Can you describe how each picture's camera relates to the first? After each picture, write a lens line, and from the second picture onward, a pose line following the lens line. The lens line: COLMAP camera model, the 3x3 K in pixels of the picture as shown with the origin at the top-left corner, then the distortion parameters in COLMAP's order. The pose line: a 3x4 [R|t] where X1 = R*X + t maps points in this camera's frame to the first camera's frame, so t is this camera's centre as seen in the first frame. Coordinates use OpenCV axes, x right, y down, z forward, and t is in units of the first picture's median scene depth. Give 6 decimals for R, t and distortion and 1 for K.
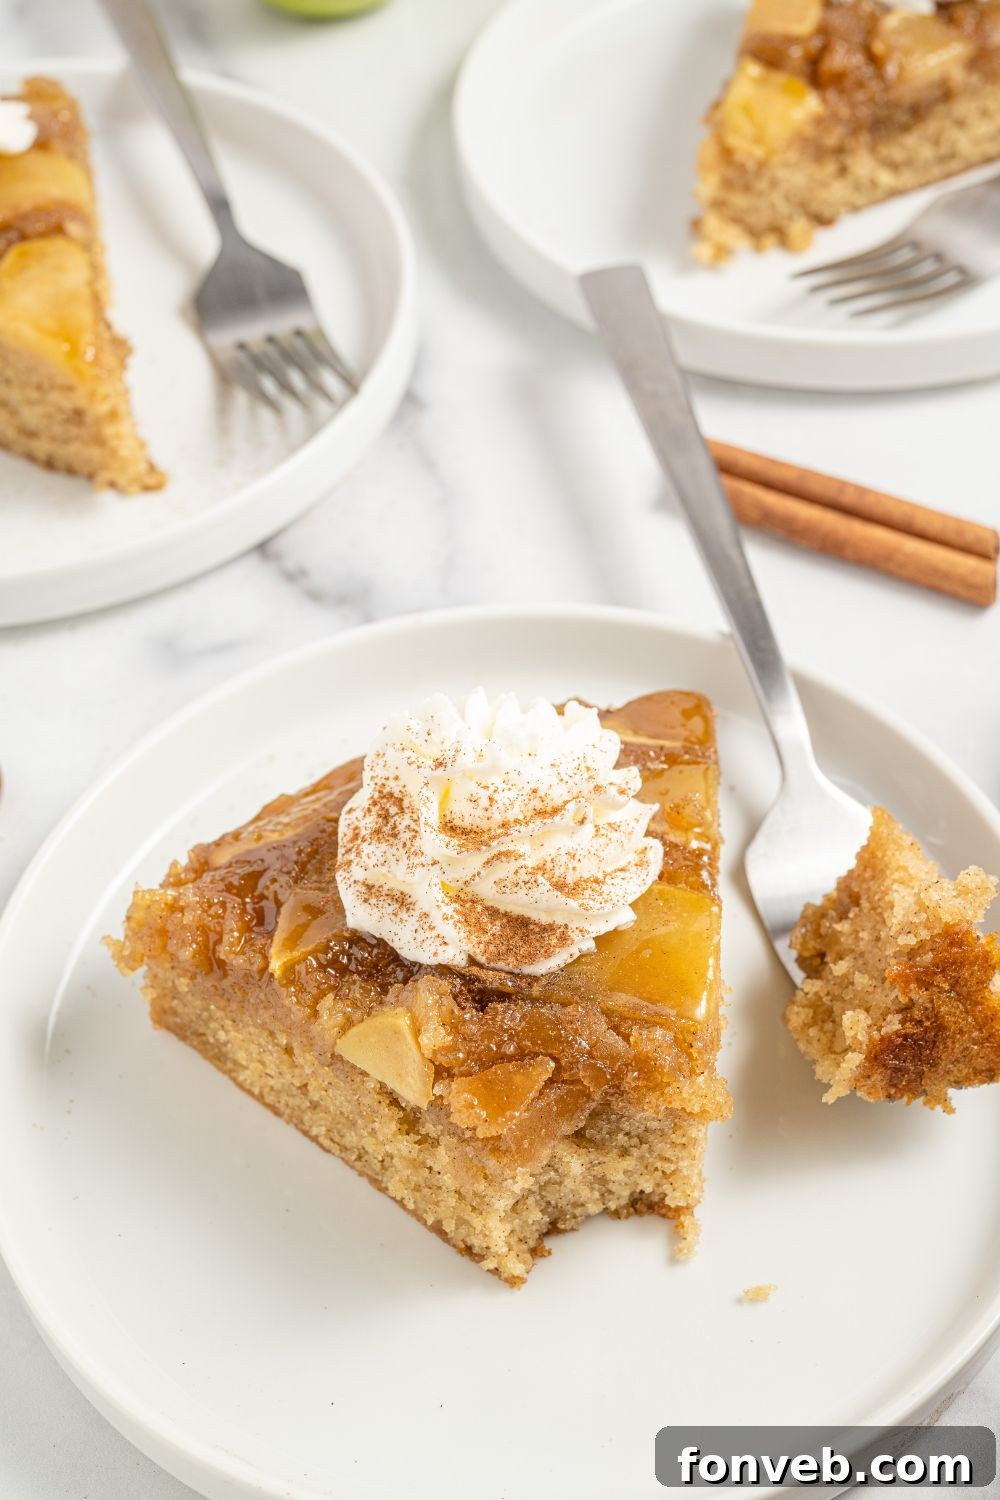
lens RADIAL K [[2522.7, 0, 506.0], [0, 2522.7, 636.3], [0, 0, 1]] dist [0.004486, 0.047440]
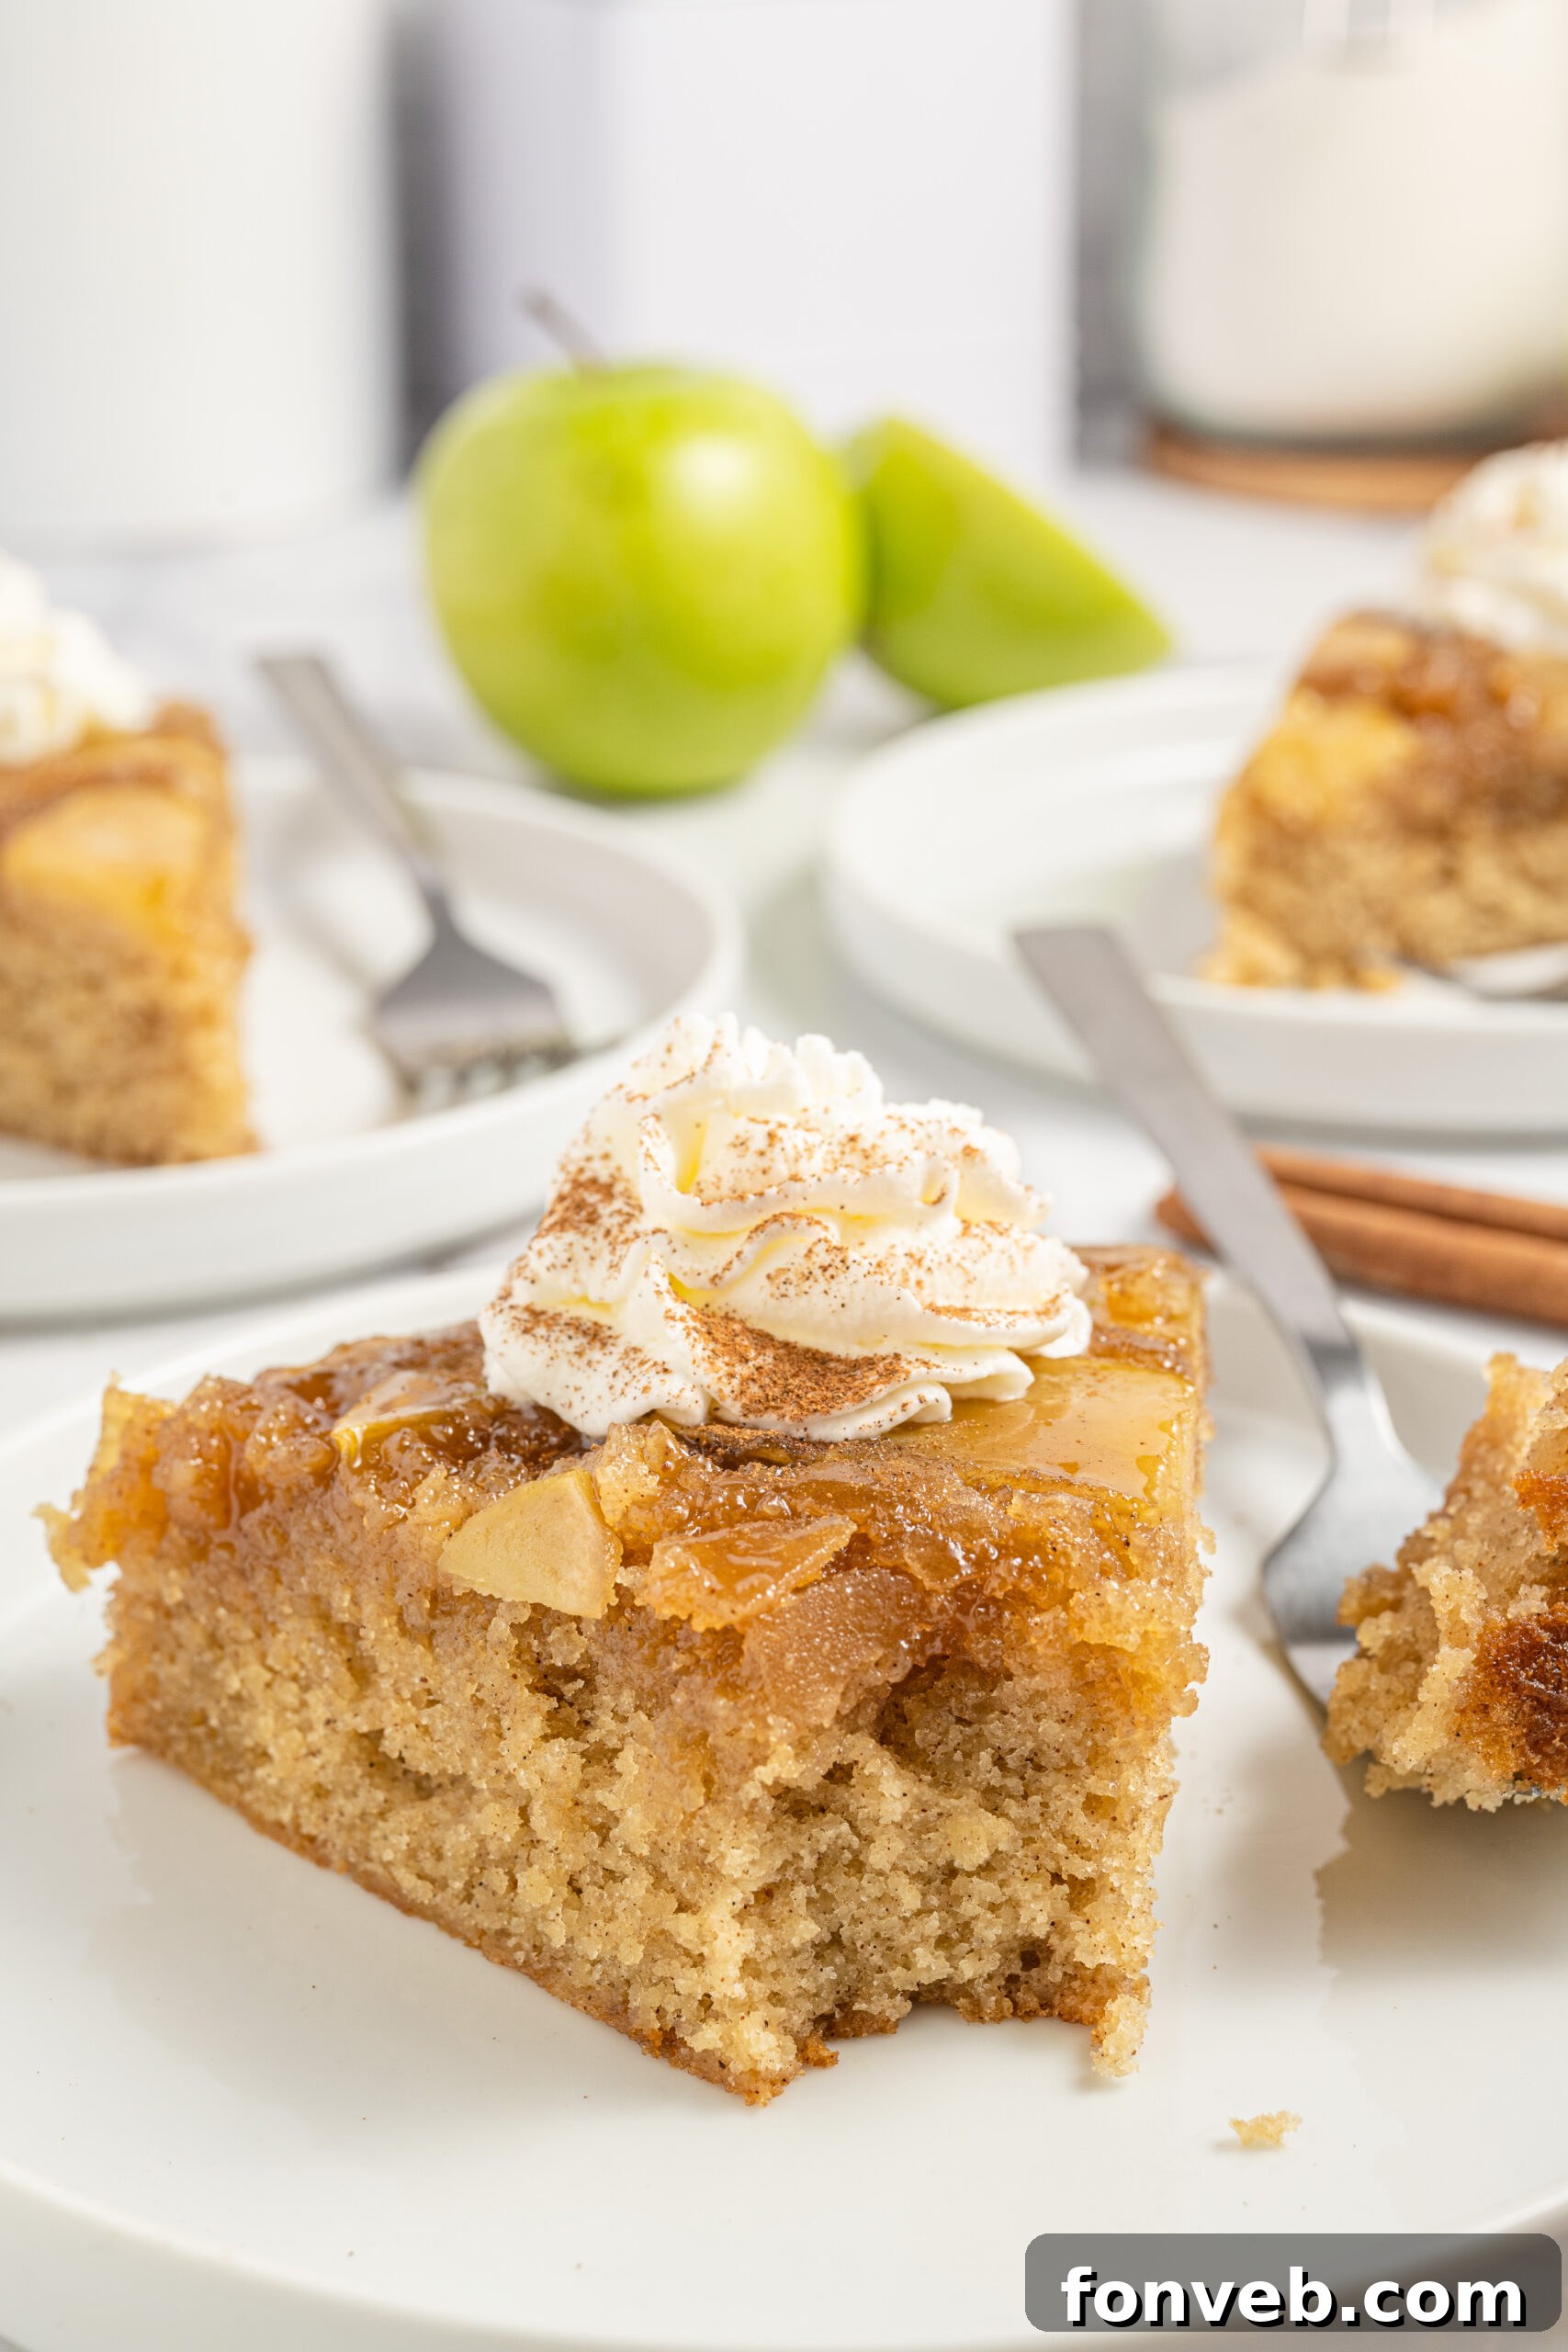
lens RADIAL K [[4019.3, 0, 777.9], [0, 4019.3, 1037.0], [0, 0, 1]] dist [0.018505, -0.077719]
pose [[0.996932, 0.038753, -0.068004, 0.052935], [-0.067433, 0.866354, -0.494858, 0.469511], [0.039739, 0.497925, 0.866309, 0.234766]]
